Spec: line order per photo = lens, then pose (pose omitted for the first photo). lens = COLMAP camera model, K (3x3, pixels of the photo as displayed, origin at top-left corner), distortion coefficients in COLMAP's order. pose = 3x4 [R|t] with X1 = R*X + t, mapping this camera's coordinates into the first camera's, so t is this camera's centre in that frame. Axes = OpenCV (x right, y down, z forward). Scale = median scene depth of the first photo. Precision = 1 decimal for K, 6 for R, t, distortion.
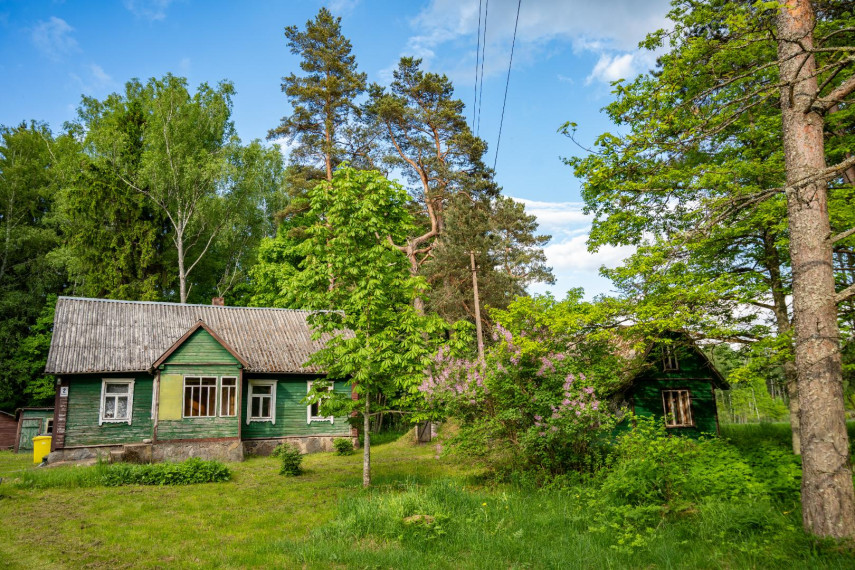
lens RADIAL K [[633.2, 0, 430.6], [0, 633.2, 291.8], [0, 0, 1]] dist [-0.008429, 0.019166]
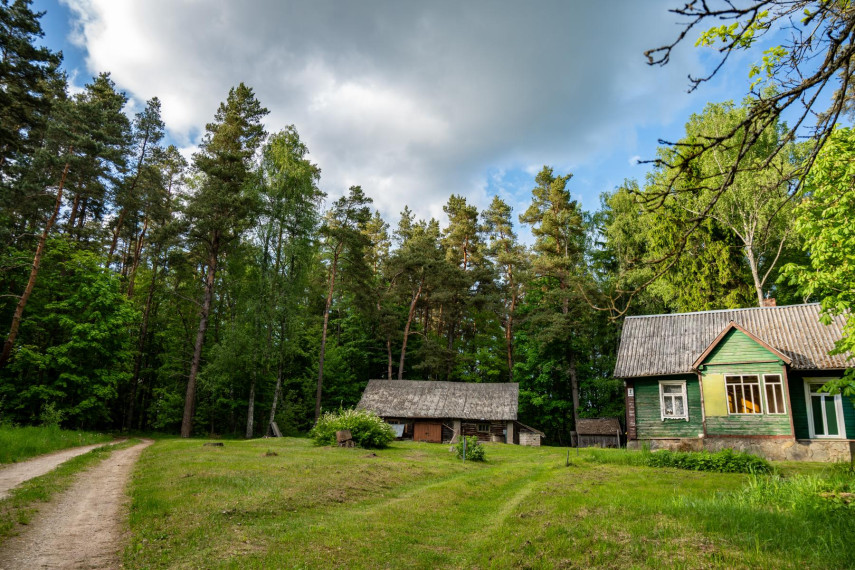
lens RADIAL K [[592.7, 0, 428.5], [0, 592.7, 291.7], [0, 0, 1]] dist [0.003364, -0.001481]
pose [[0.565367, -0.160730, -0.809028, 0.152707], [0.126924, 0.986101, -0.107212, 0.038010], [0.815016, -0.042071, 0.577909, 0.026378]]
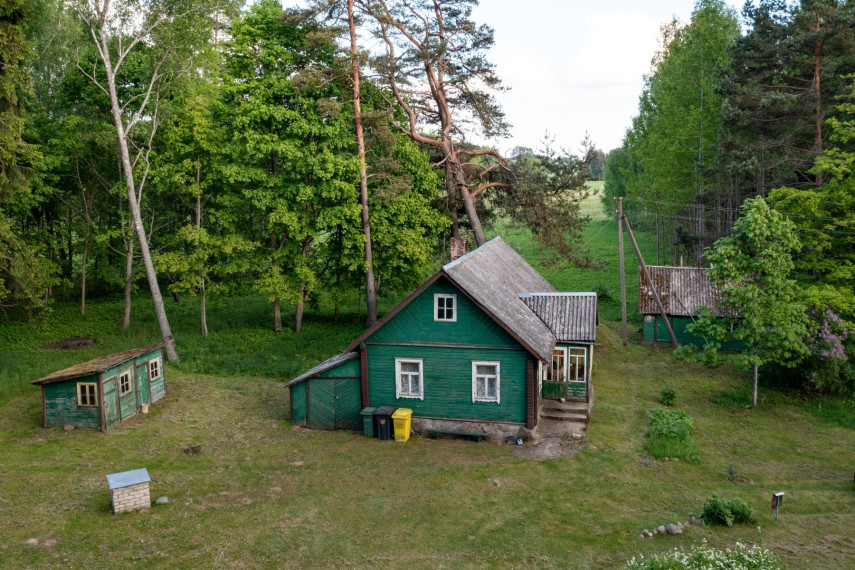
lens RADIAL K [[747.6, 0, 455.7], [0, 747.6, 286.1], [0, 0, 1]] dist [-0.017823, 0.000192]
pose [[0.639702, -0.095714, 0.762640, -1.545591], [-0.169594, 0.950185, 0.261507, -0.276230], [-0.749679, -0.296626, 0.591603, 0.391064]]
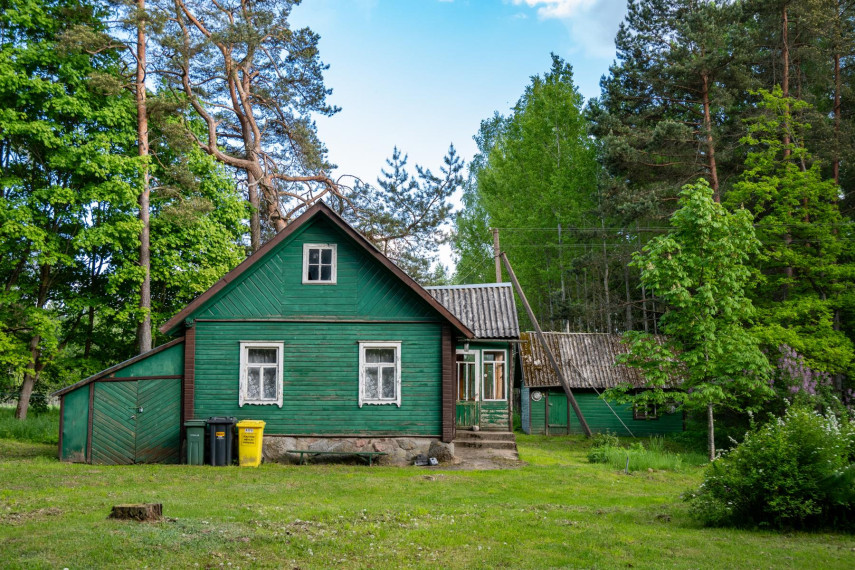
lens RADIAL K [[976.9, 0, 393.1], [0, 976.9, 293.2], [0, 0, 1]] dist [0.014687, 0.000000]
pose [[0.451636, 0.120353, 0.884047, -1.546449], [-0.204036, 0.978534, -0.028980, 0.123915], [-0.868558, -0.167289, 0.466498, 0.533242]]
